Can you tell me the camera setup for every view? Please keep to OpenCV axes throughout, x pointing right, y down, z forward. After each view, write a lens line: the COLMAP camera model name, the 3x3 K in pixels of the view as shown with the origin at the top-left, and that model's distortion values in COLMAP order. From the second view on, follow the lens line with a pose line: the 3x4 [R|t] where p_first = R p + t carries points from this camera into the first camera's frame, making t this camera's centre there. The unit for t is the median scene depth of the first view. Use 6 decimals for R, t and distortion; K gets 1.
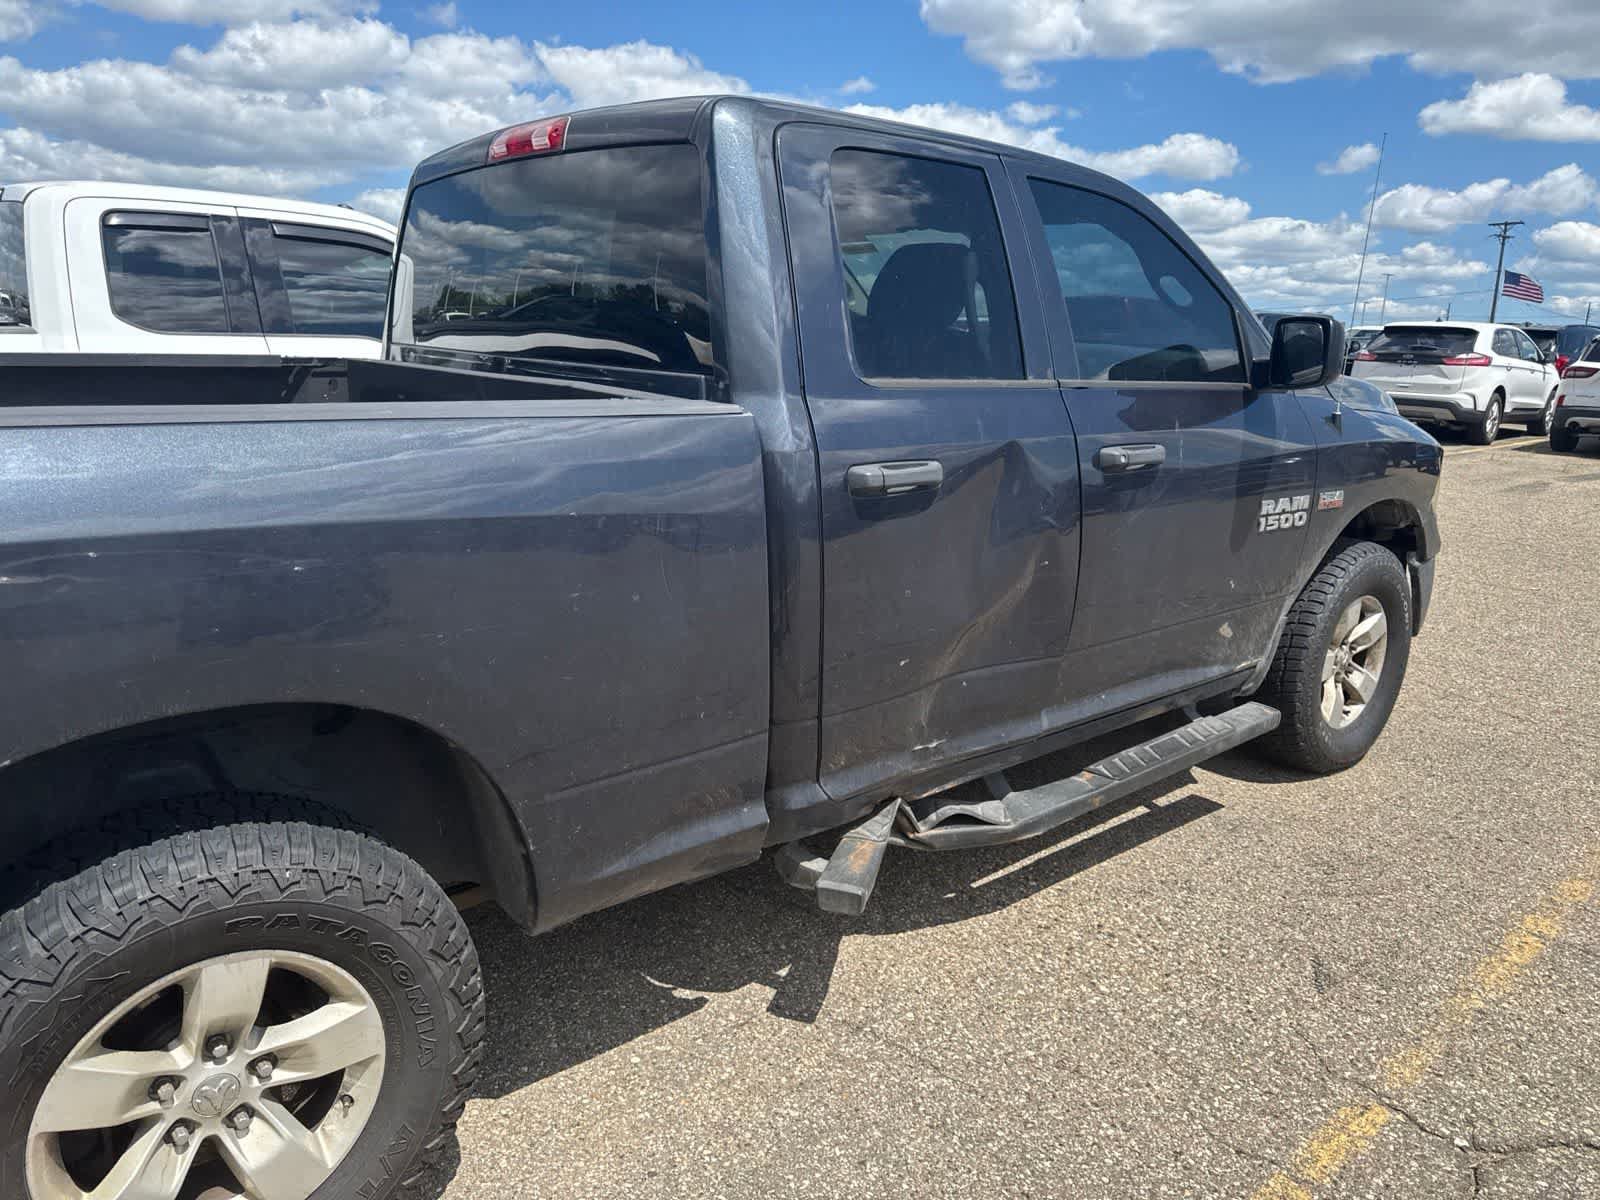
lens RADIAL K [[1139.5, 0, 802.1], [0, 1139.5, 607.0], [0, 0, 1]] dist [0.029664, -0.029096]
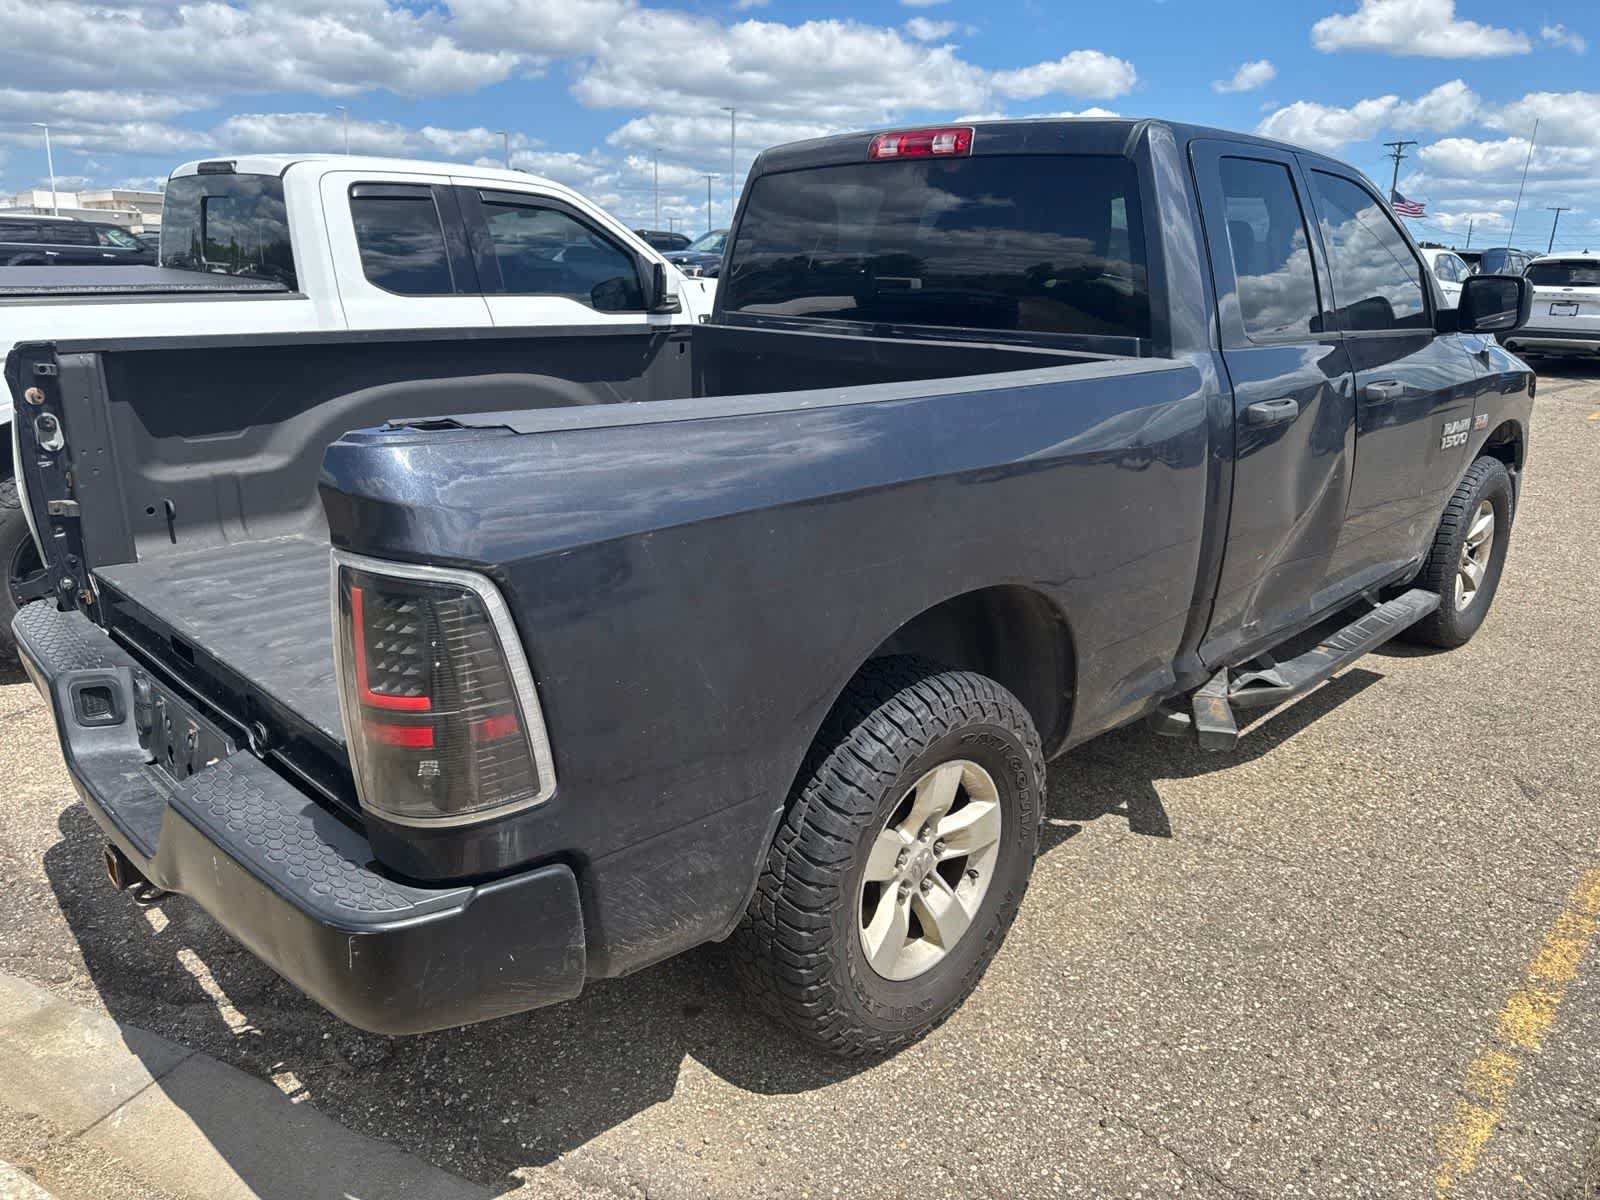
lens RADIAL K [[1139.5, 0, 783.9], [0, 1139.5, 615.9], [0, 0, 1]] dist [0.029664, -0.029096]
pose [[0.997233, -0.036531, 0.064741, -0.364600], [0.032187, 0.997239, 0.066920, 0.007573], [-0.067007, -0.064651, 0.995656, -0.181582]]
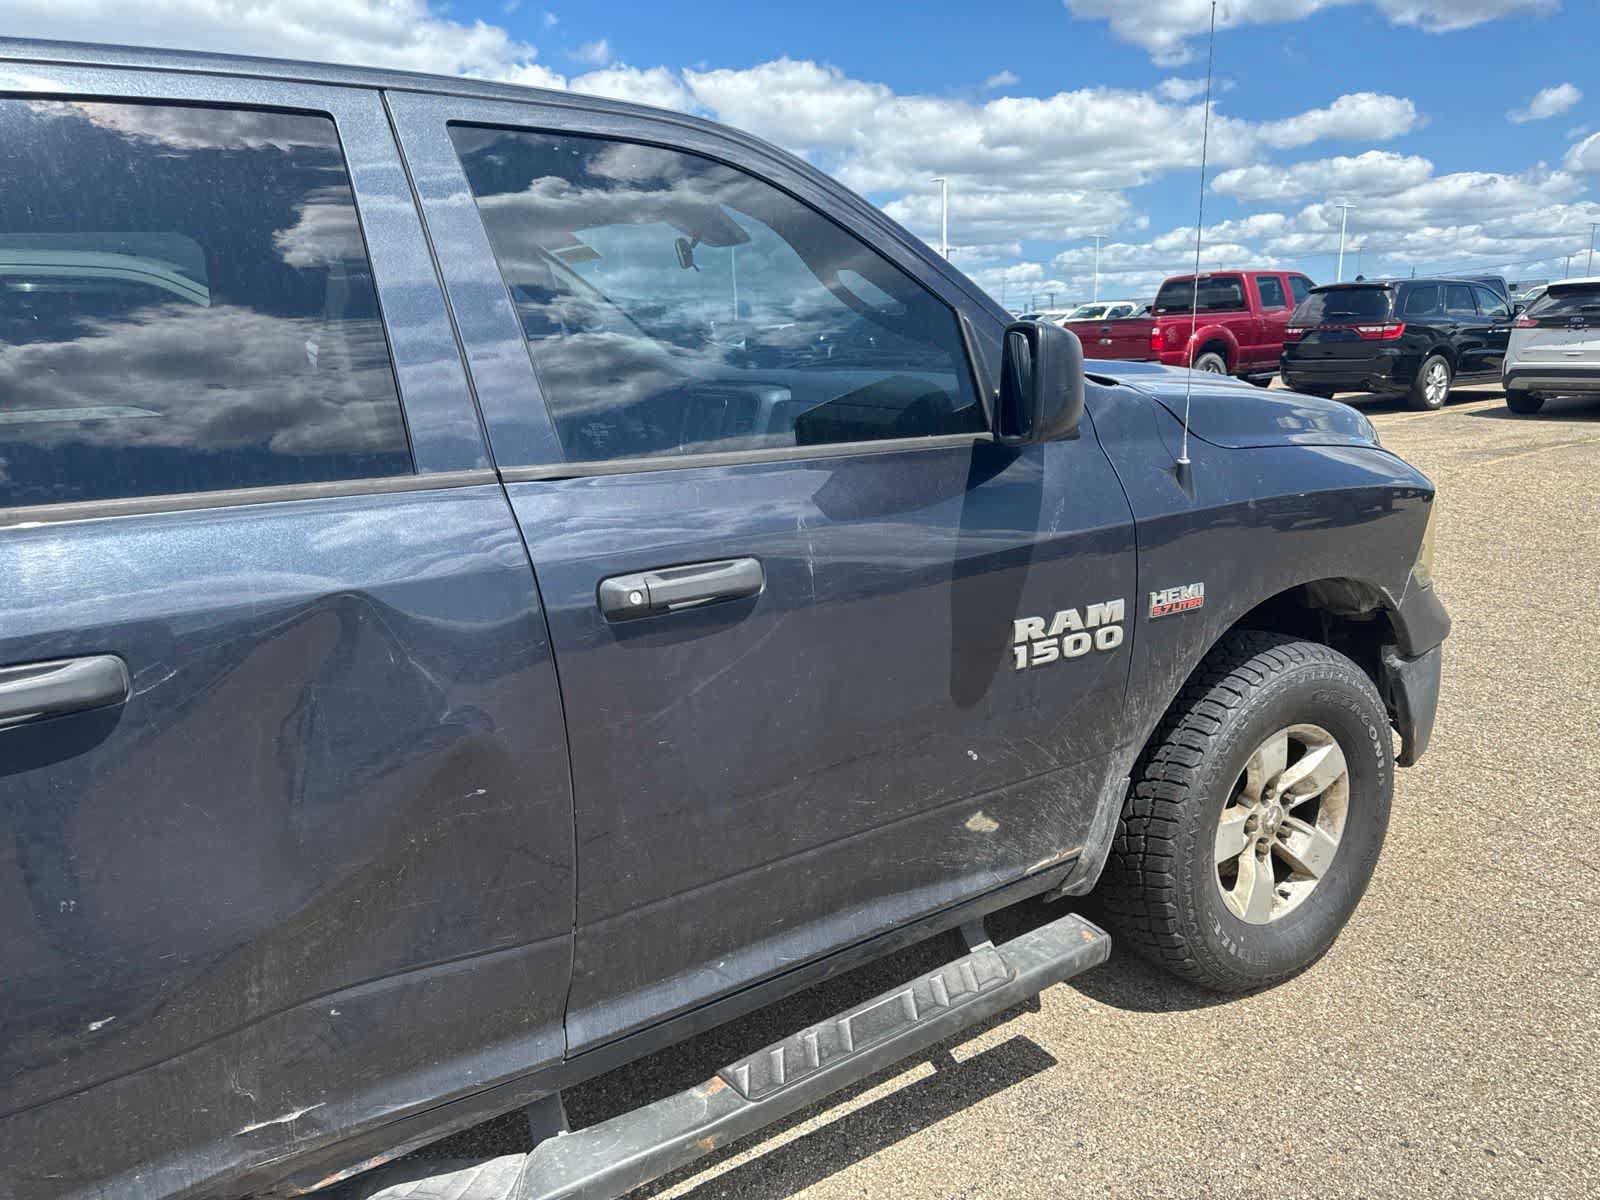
lens RADIAL K [[1139.5, 0, 797.4], [0, 1139.5, 593.8], [0, 0, 1]] dist [0.029664, -0.029096]
pose [[0.988421, -0.036114, -0.147377, 0.343437], [0.033887, 0.999271, -0.017594, -0.091649], [0.147905, 0.012396, 0.988924, 0.341641]]
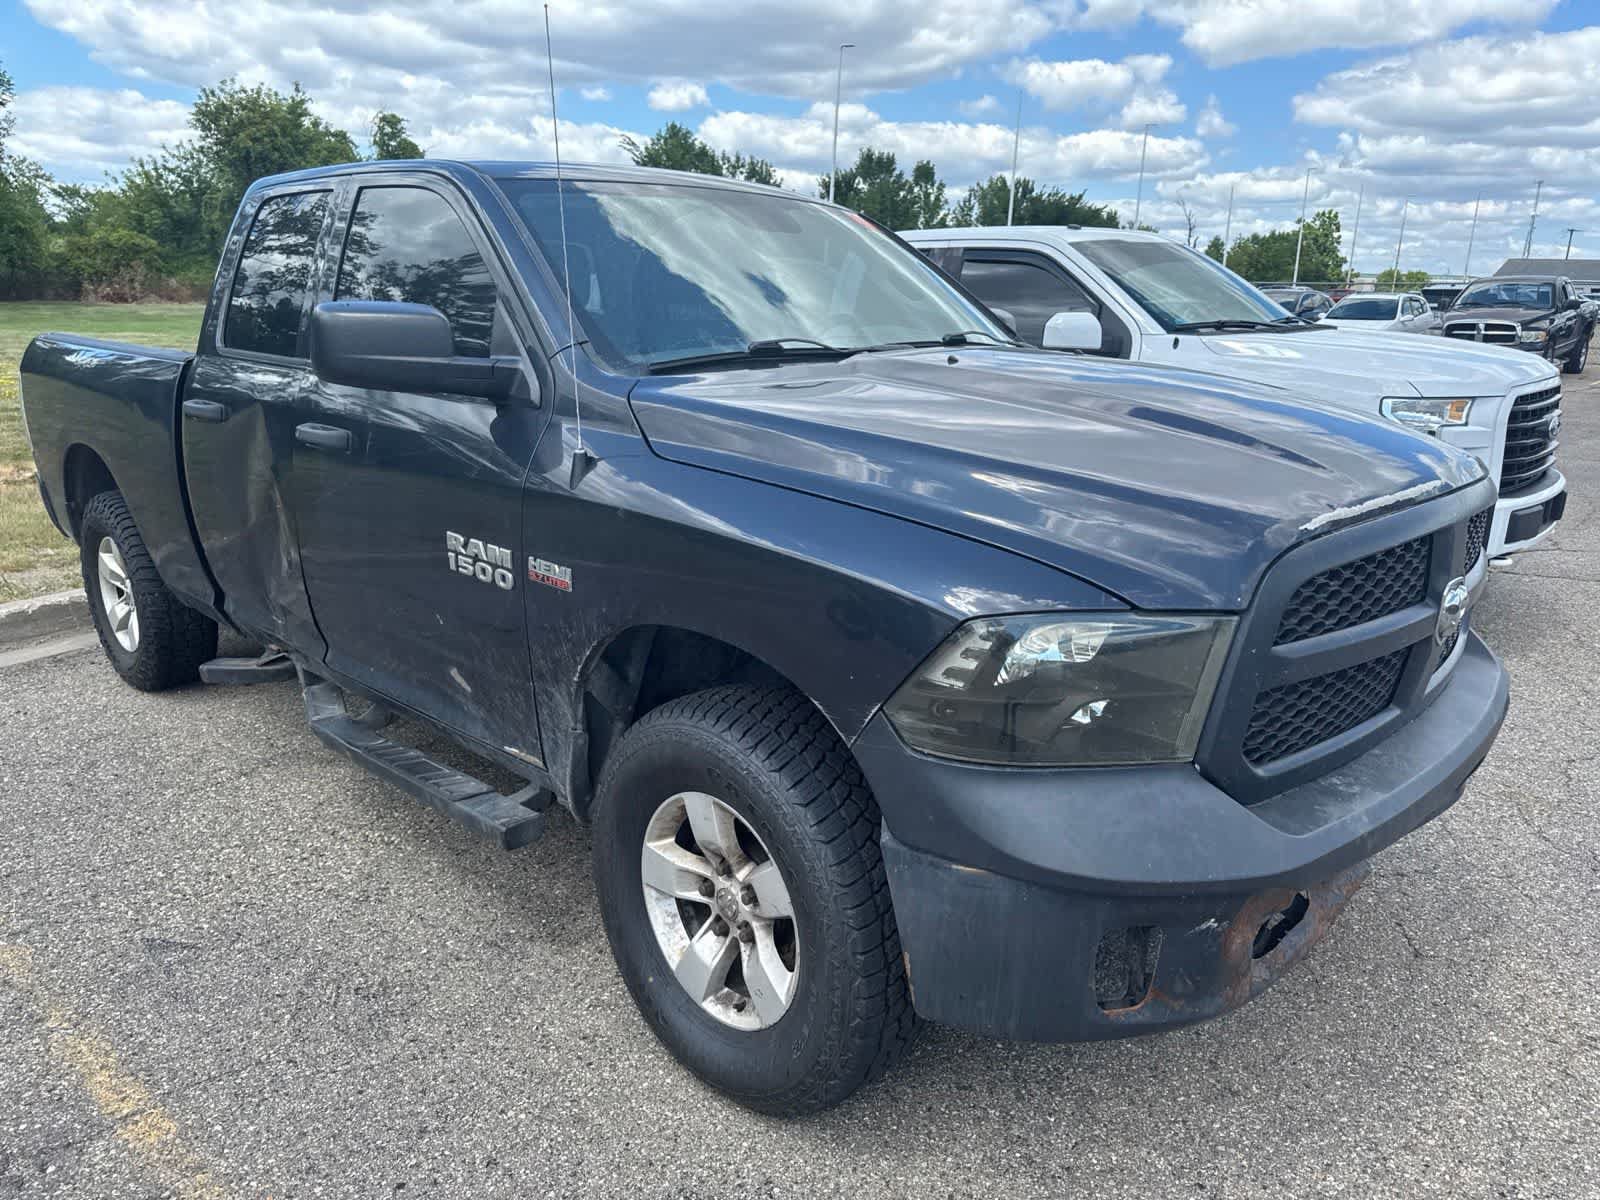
lens RADIAL K [[1139.5, 0, 808.7], [0, 1139.5, 604.6], [0, 0, 1]] dist [0.029664, -0.029096]
pose [[0.096229, 0.226939, -0.969143, 1.117087], [-0.252409, 0.947399, 0.196785, -0.243880], [0.962824, 0.225684, 0.148449, 1.037253]]
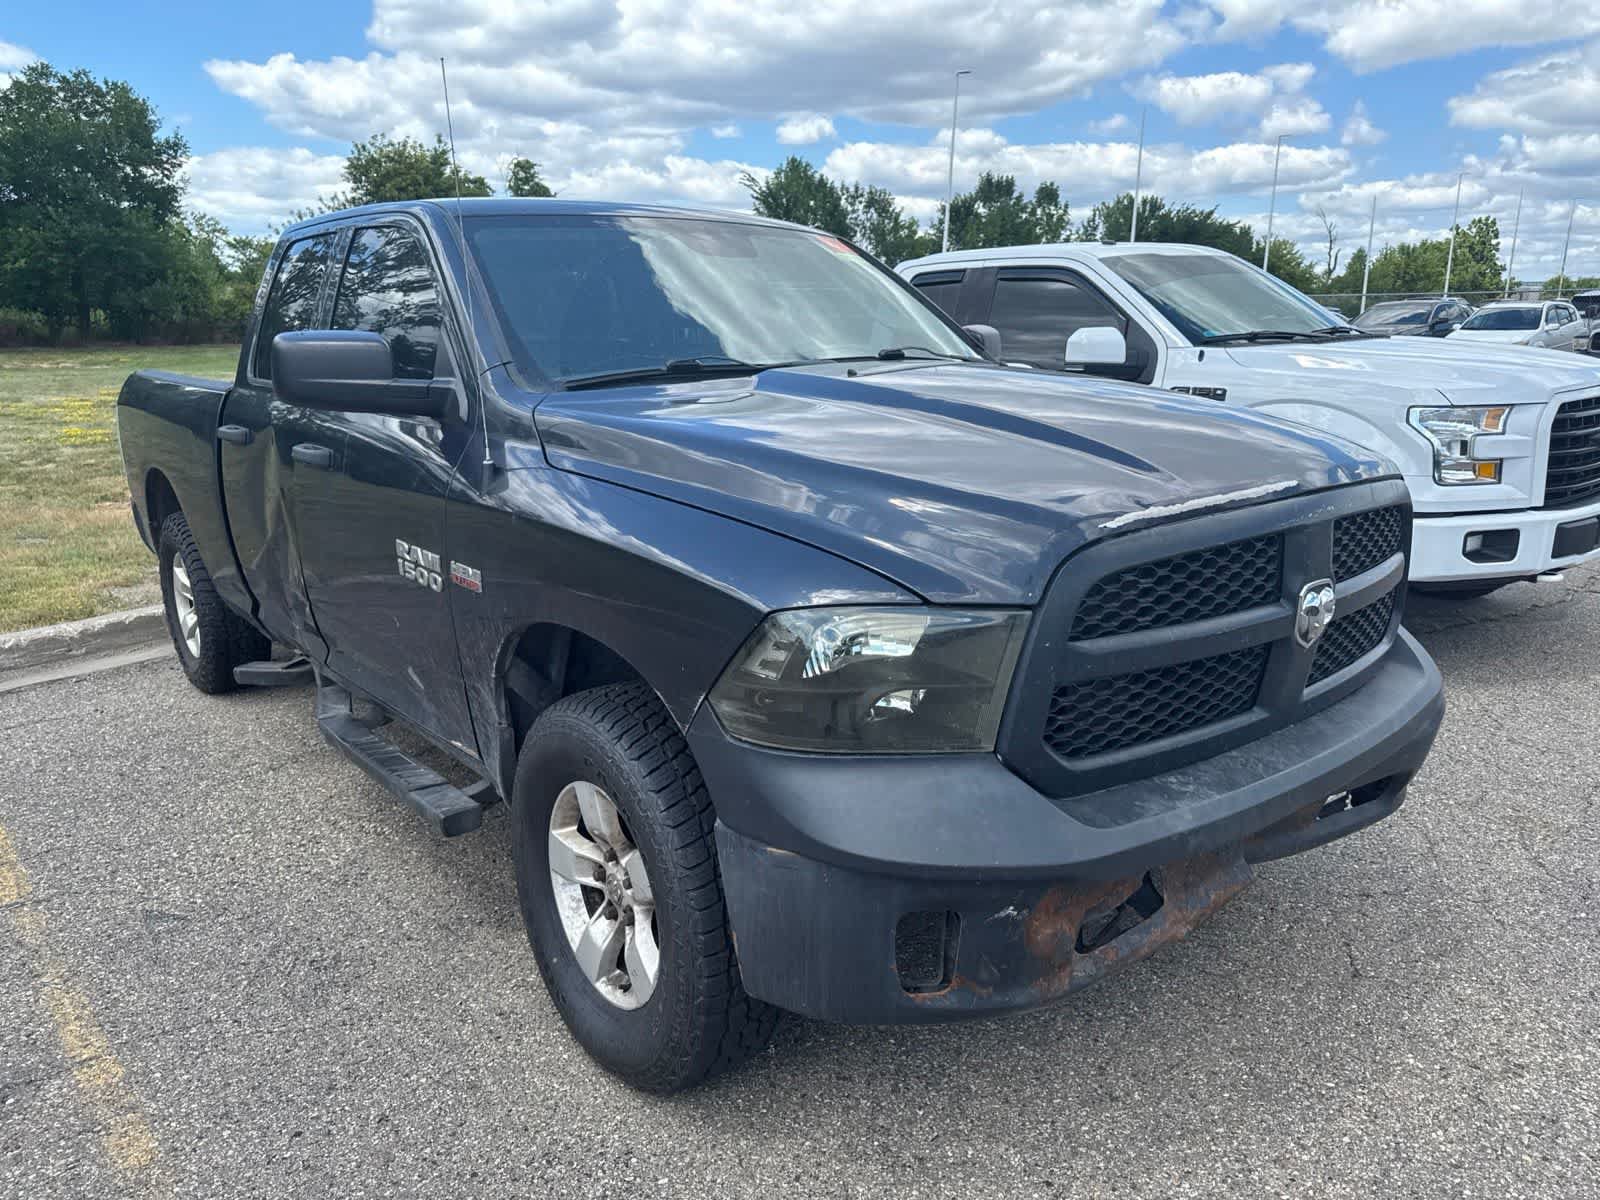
lens RADIAL K [[1139.5, 0, 791.9], [0, 1139.5, 601.6], [0, 0, 1]] dist [0.029664, -0.029096]
pose [[-0.025403, 0.202912, -0.978867, 1.154115], [-0.232953, 0.951025, 0.203186, -0.270241], [0.972156, 0.233192, 0.023110, 1.172658]]
